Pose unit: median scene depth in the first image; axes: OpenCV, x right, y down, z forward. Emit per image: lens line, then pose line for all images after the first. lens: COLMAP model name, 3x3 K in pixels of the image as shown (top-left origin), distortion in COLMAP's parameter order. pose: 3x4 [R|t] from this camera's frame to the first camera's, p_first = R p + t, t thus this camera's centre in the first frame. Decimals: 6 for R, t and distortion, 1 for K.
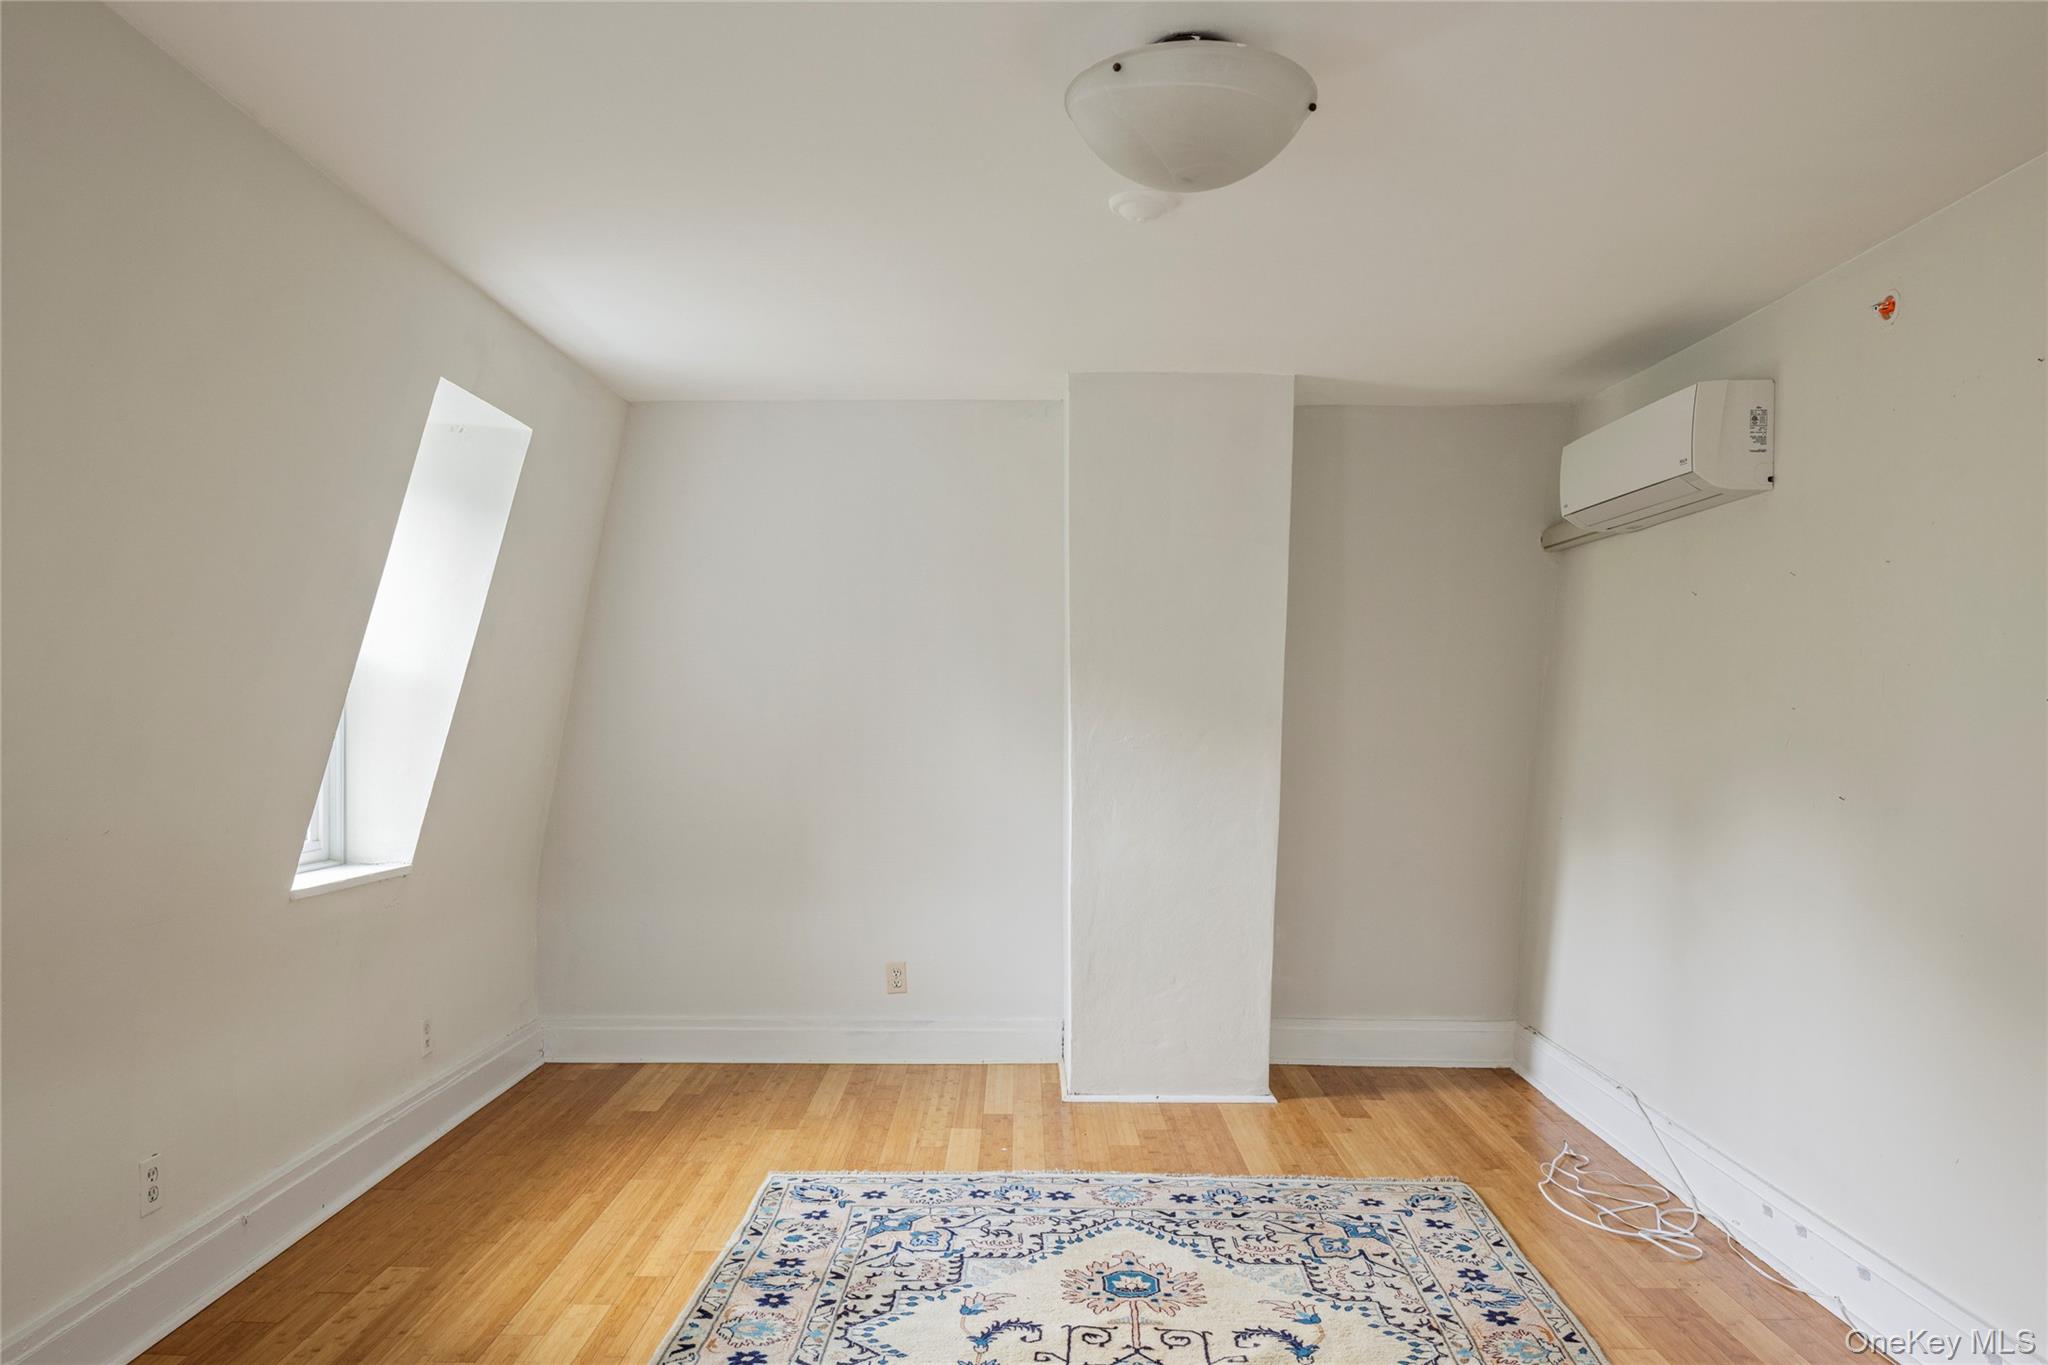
lens RADIAL K [[1426.9, 0, 1023.0], [0, 1426.9, 715.9], [0, 0, 1]] dist [-0.005862, -0.002137]
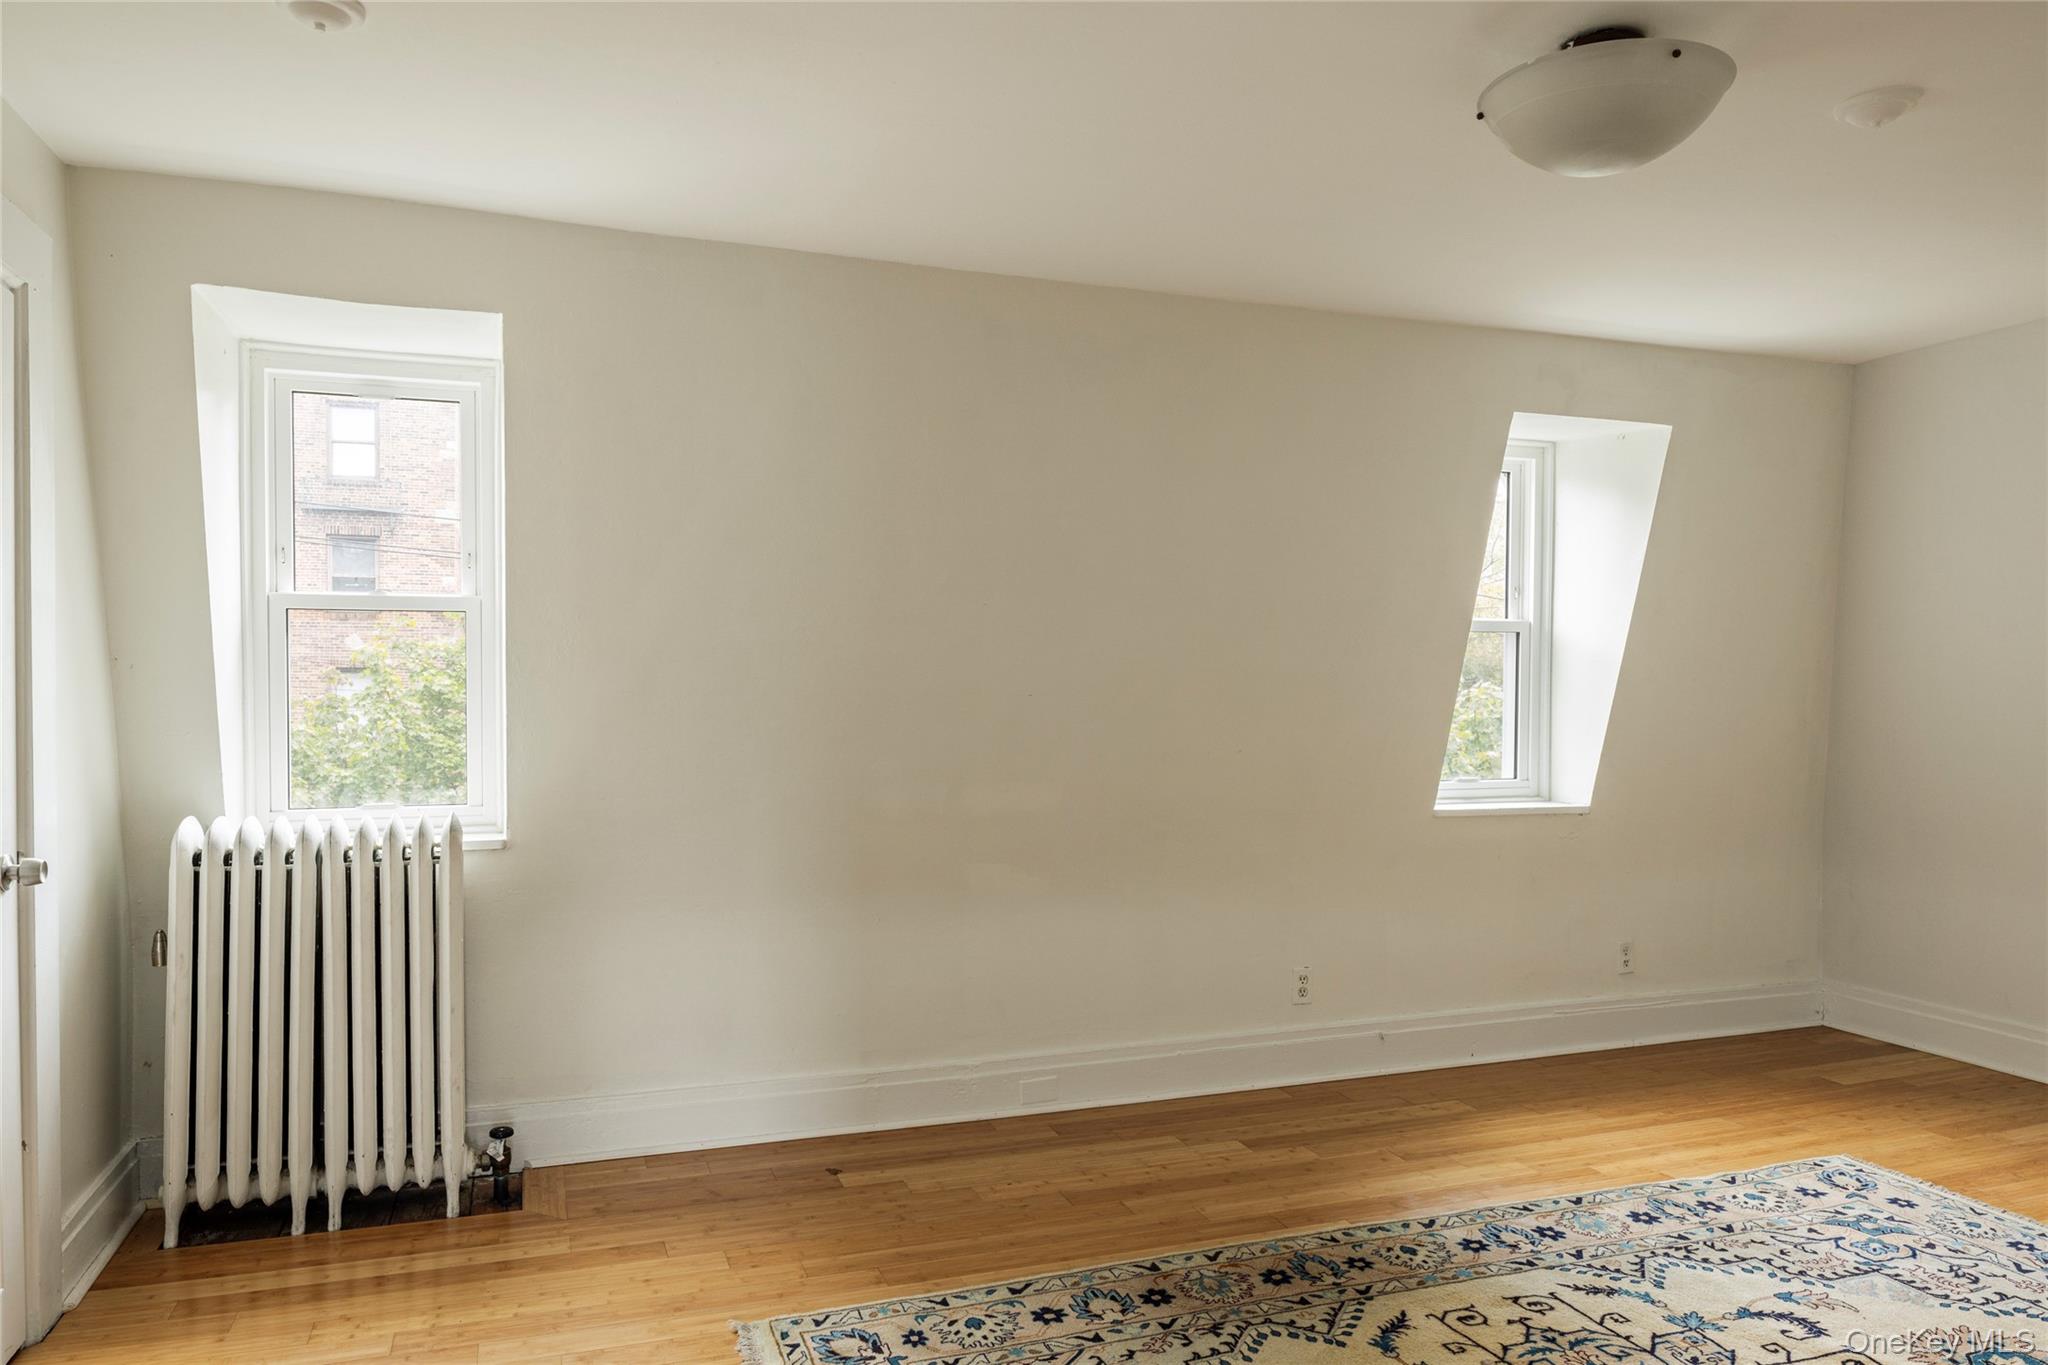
lens RADIAL K [[1426.9, 0, 1023.0], [0, 1426.9, 715.9], [0, 0, 1]] dist [-0.005862, -0.002137]
pose [[0.350556, 0.028880, -0.936096, 0.589221], [-0.012639, 0.999579, 0.026105, 0.003565], [0.936456, 0.002680, 0.350774, 0.152339]]
